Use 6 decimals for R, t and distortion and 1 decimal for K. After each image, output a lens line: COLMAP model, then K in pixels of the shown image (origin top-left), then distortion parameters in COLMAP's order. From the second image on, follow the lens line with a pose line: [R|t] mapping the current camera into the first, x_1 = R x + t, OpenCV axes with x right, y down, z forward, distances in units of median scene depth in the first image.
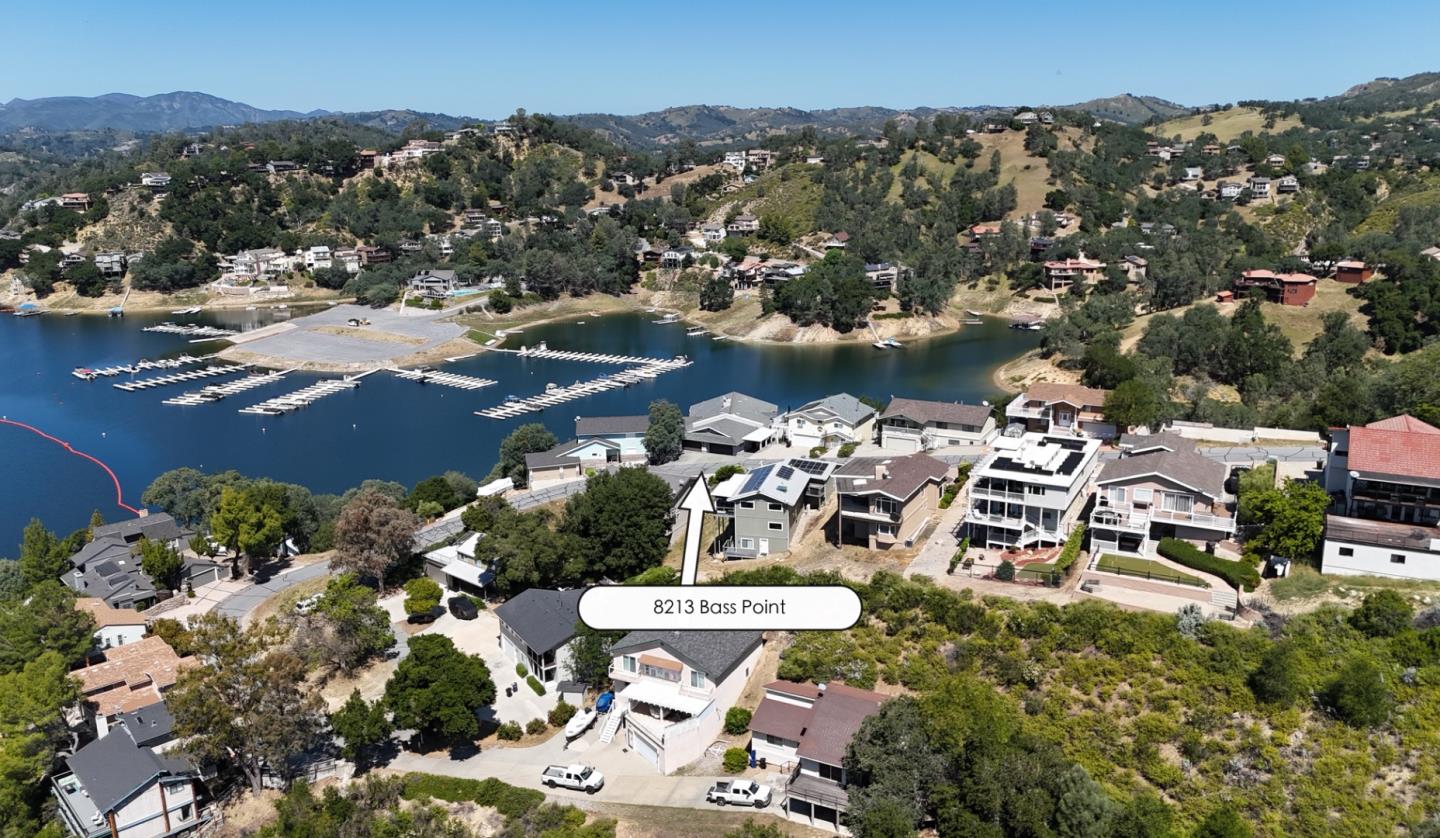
lens RADIAL K [[1108.8, 0, 720.0], [0, 1108.8, 419.0], [0, 0, 1]] dist [0.086577, -0.068482]
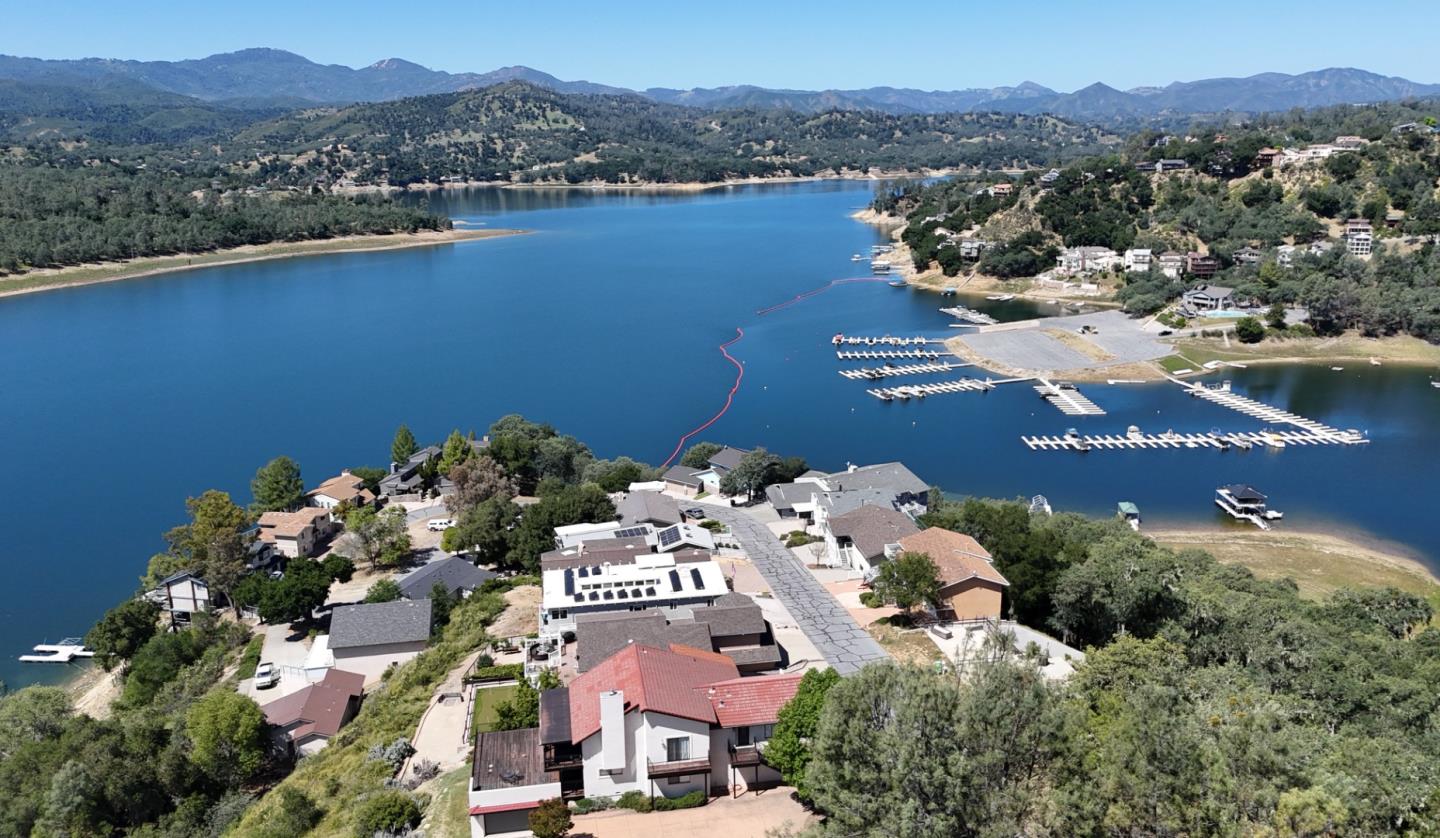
lens RADIAL K [[1108.8, 0, 720.0], [0, 1108.8, 419.0], [0, 0, 1]] dist [0.086577, -0.068482]
pose [[0.602600, 0.213219, -0.769033, 0.204851], [-0.198350, 0.973424, 0.114465, -0.044020], [0.773001, 0.083561, 0.628877, 0.088790]]
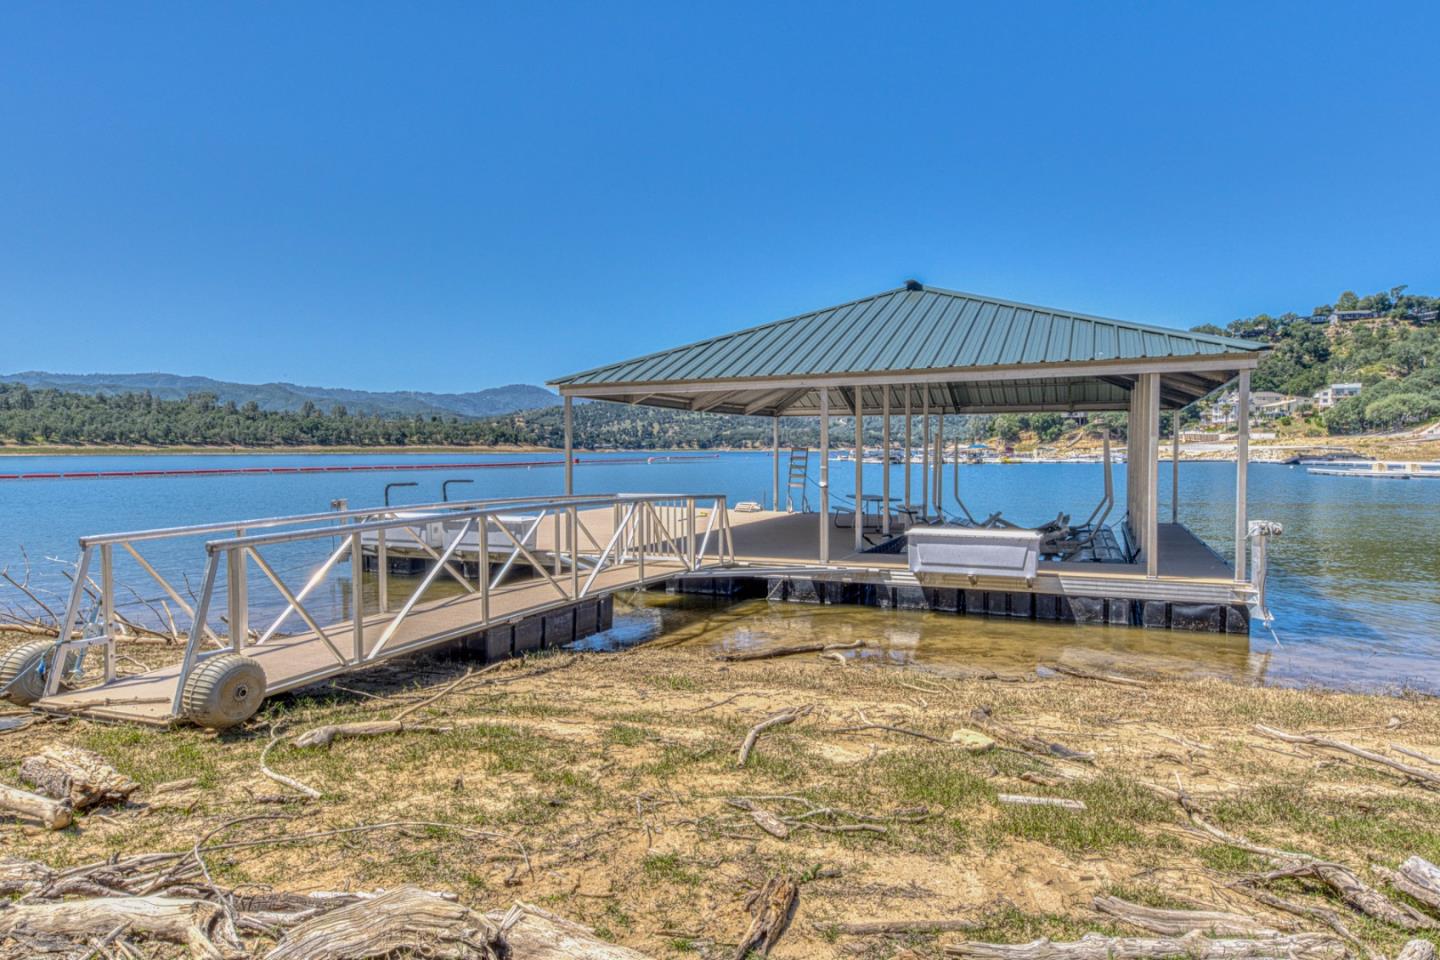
lens RADIAL K [[885.2, 0, 719.3], [0, 885.2, 476.4], [0, 0, 1]] dist [0.043747, 0.000592]
pose [[0.465947, 0.045117, -0.883662, -0.046593], [-0.230936, 0.970284, -0.072231, 0.024315], [0.854144, 0.237725, 0.462520, 0.415270]]
